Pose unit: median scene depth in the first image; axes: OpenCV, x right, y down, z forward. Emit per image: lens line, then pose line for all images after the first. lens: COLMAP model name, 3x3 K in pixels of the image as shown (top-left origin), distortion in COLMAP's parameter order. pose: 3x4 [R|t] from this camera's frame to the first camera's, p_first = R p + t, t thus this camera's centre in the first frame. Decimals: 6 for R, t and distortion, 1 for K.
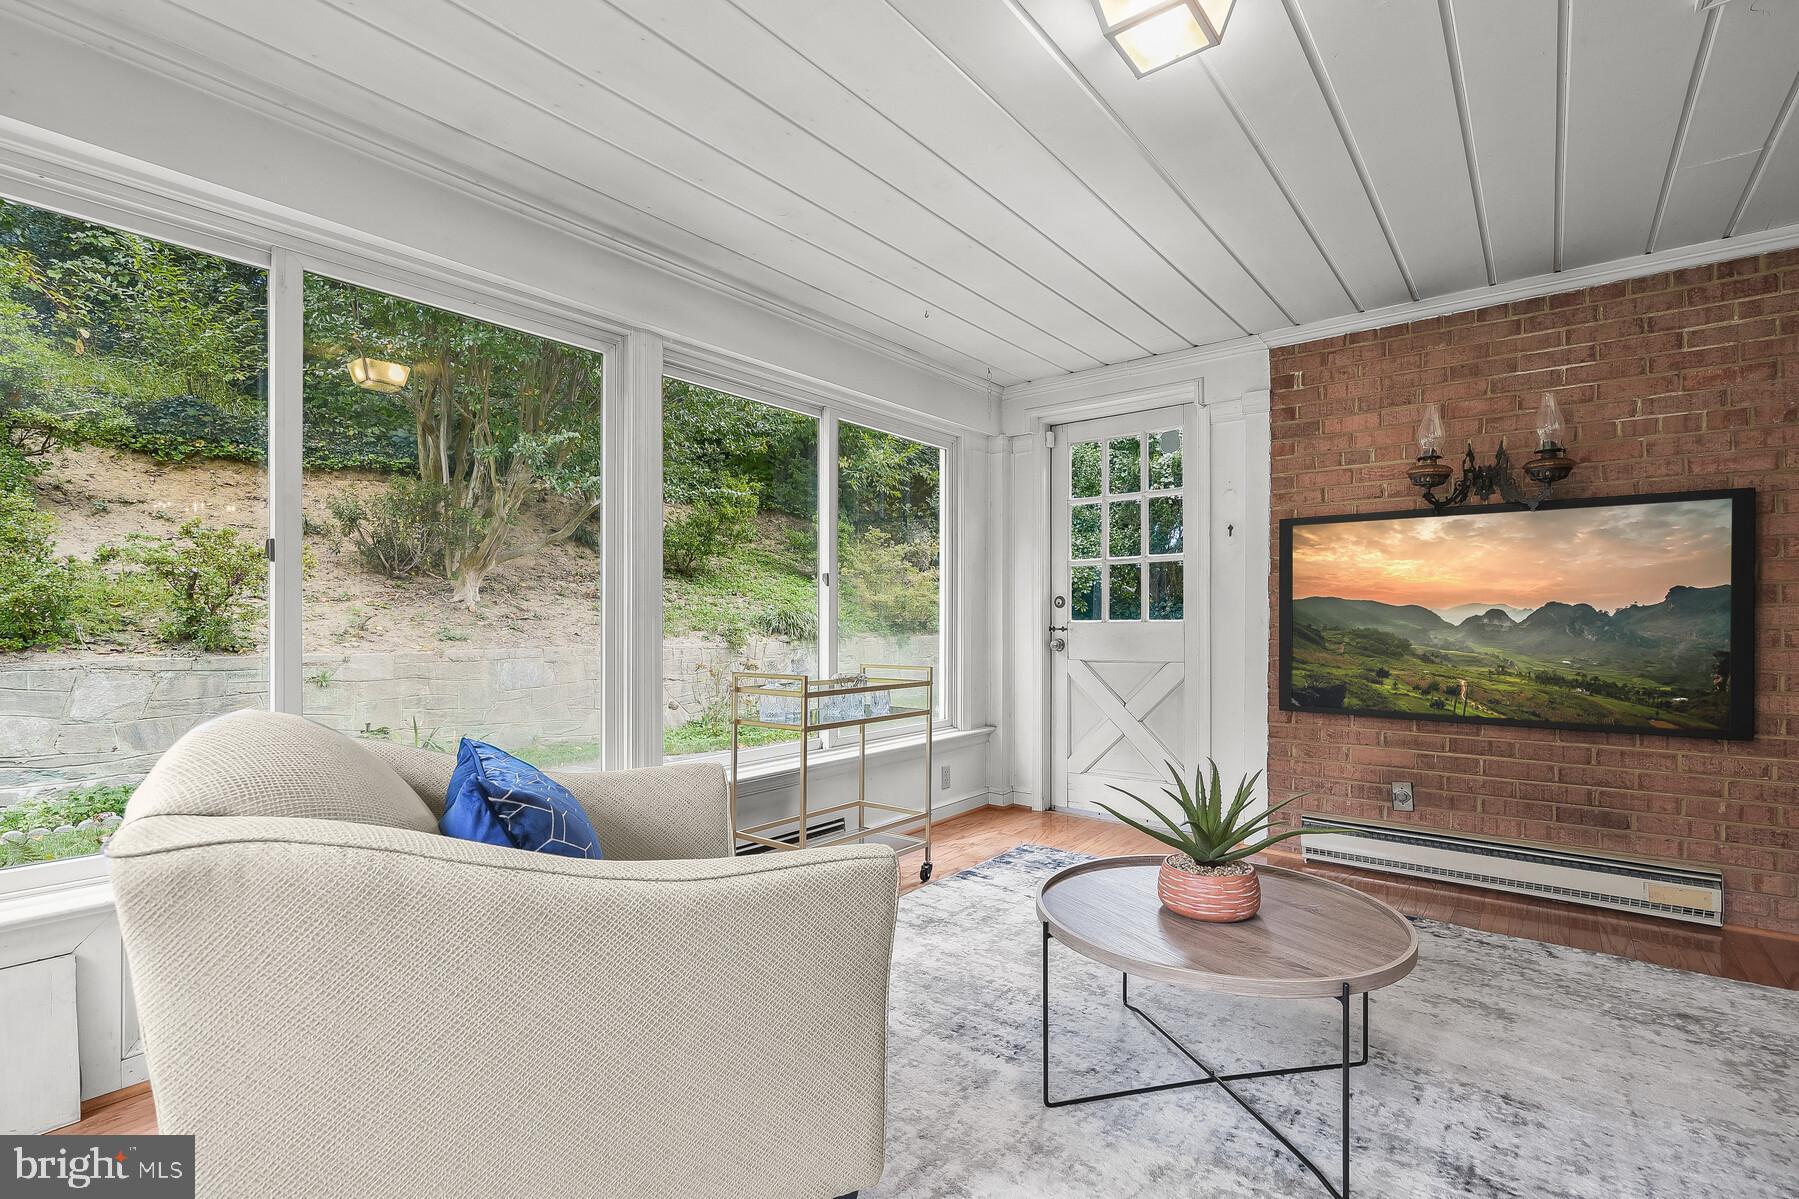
lens RADIAL K [[825.3, 0, 901.5], [0, 825.3, 617.6], [0, 0, 1]] dist [-0.004696, 0.001333]
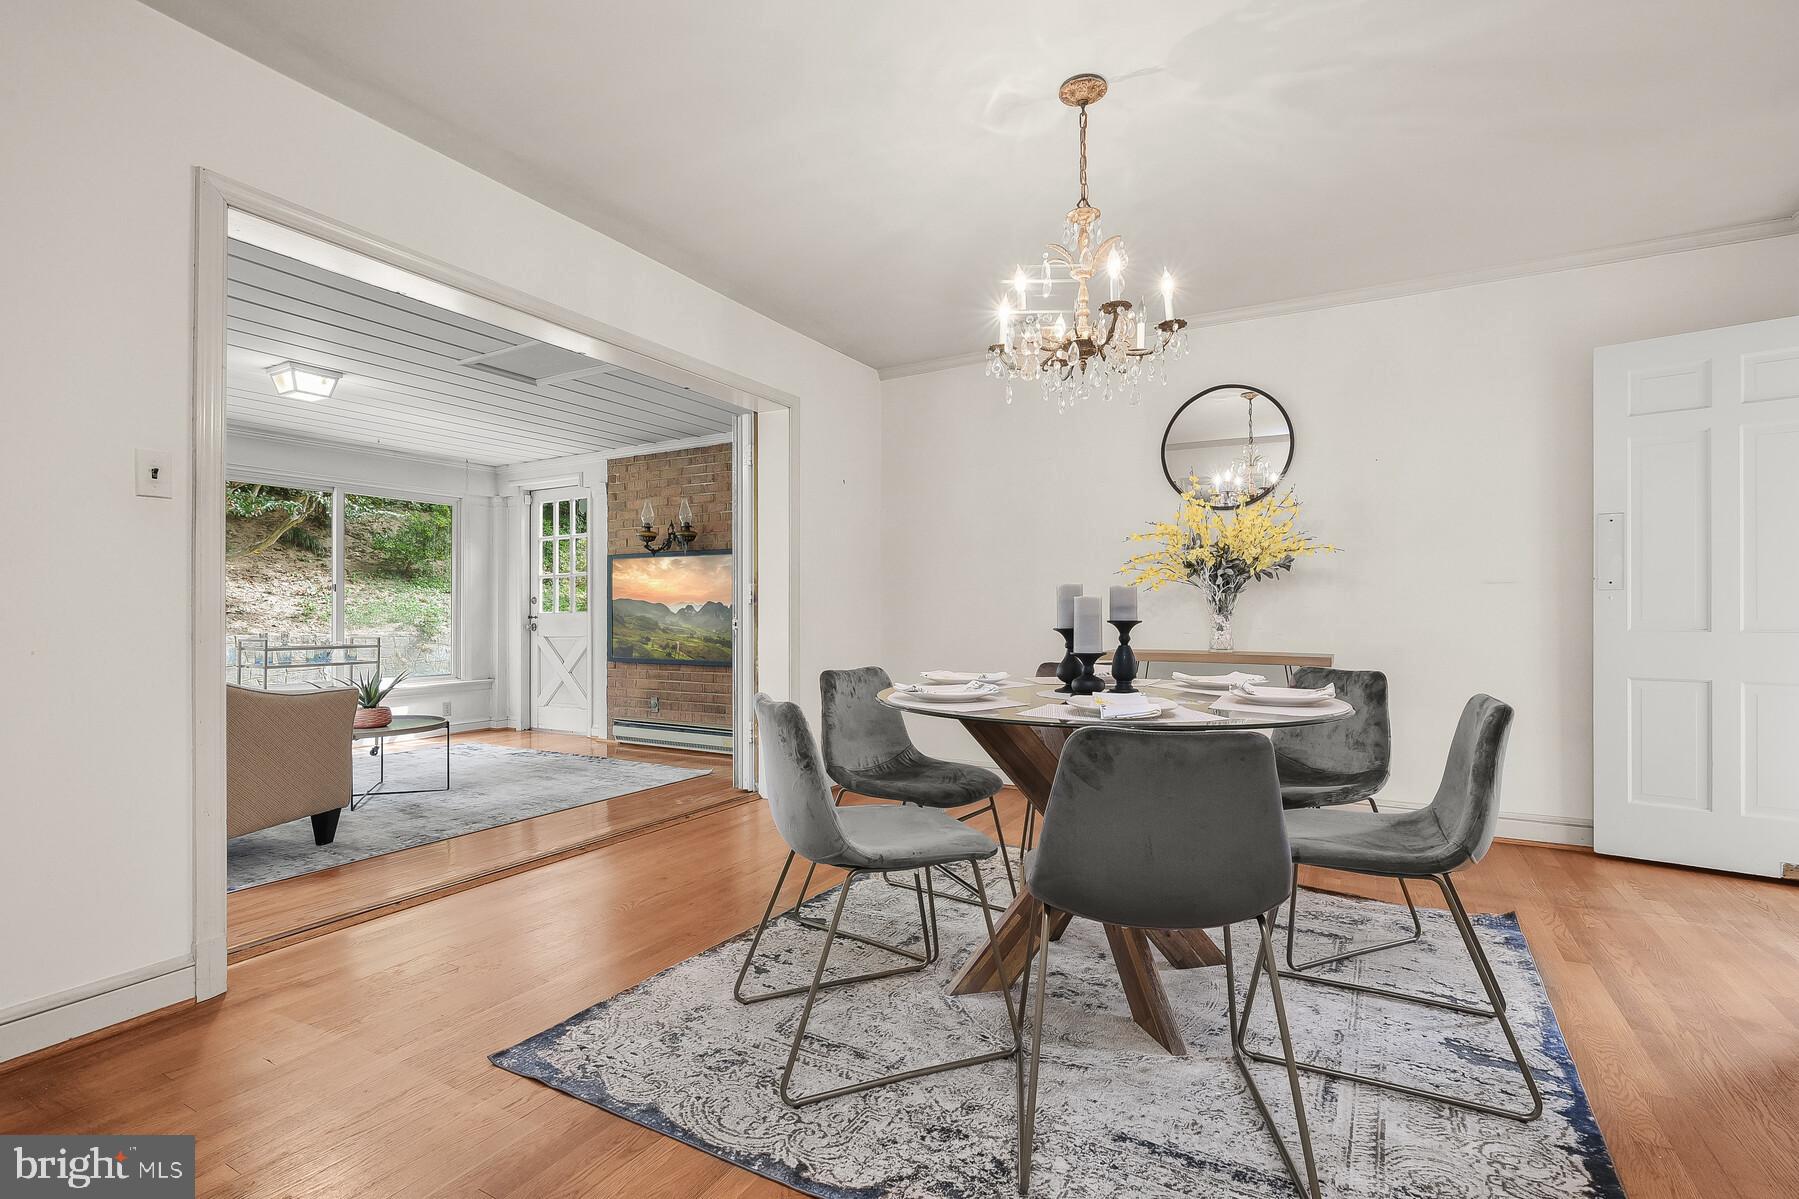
lens RADIAL K [[825.3, 0, 905.1], [0, 825.3, 614.7], [0, 0, 1]] dist [-0.004696, 0.001333]
pose [[0.985737, -0.003388, 0.168258, 0.853276], [0.003079, 0.999993, 0.002100, 0.009754], [-0.168264, -0.001552, 0.985741, -0.953593]]
